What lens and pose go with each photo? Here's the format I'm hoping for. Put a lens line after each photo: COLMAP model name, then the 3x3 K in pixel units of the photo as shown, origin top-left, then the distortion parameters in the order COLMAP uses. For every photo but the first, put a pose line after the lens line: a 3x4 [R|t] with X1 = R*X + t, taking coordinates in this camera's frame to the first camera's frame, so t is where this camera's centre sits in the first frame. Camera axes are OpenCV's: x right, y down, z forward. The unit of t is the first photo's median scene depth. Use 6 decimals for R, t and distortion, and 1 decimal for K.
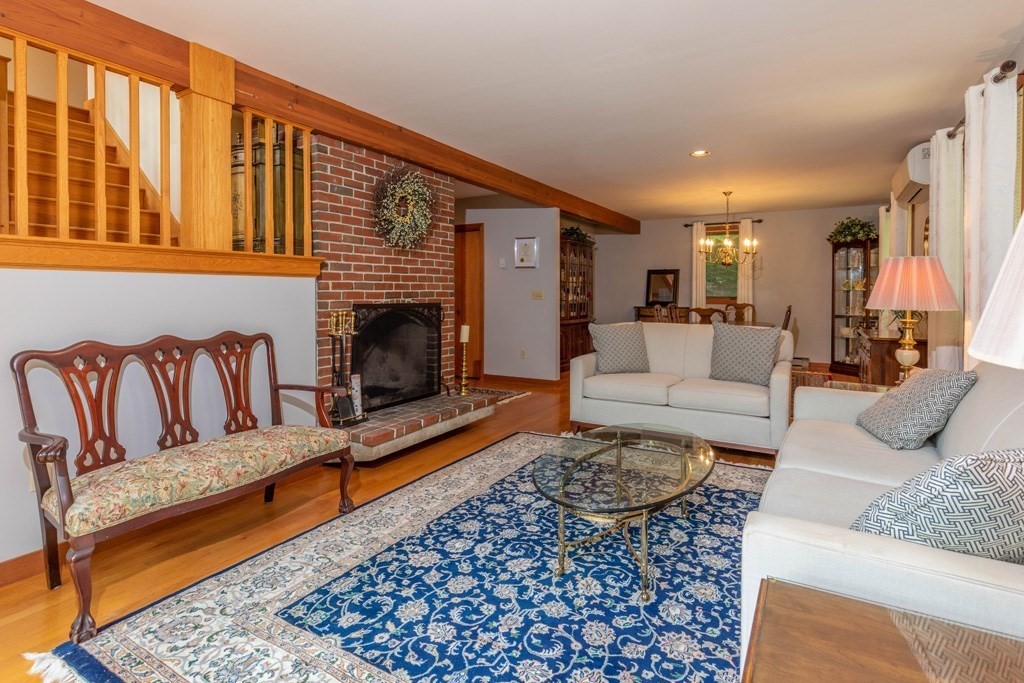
lens RADIAL K [[516.6, 0, 521.3], [0, 516.6, 298.4], [0, 0, 1]] dist [0.024826, -0.001678]
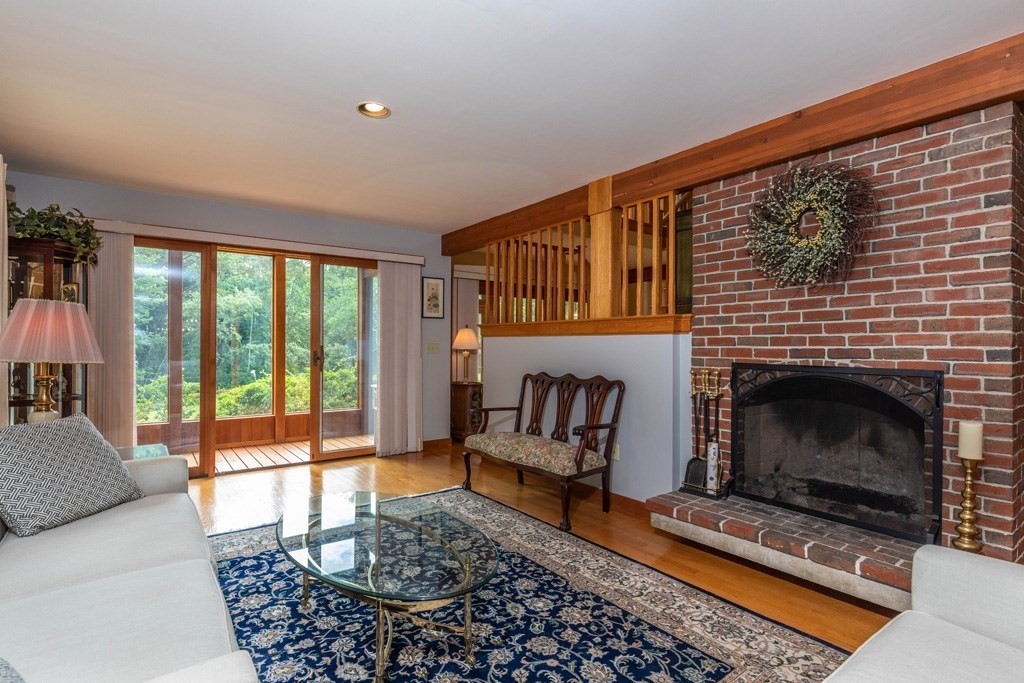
lens RADIAL K [[516.6, 0, 513.3], [0, 516.6, 345.4], [0, 0, 1]] dist [0.024826, -0.001678]
pose [[-0.405003, -0.005390, -0.914299, 1.045885], [-0.017064, 0.999853, 0.001664, -0.022226], [0.914156, 0.016275, -0.405036, 1.758087]]
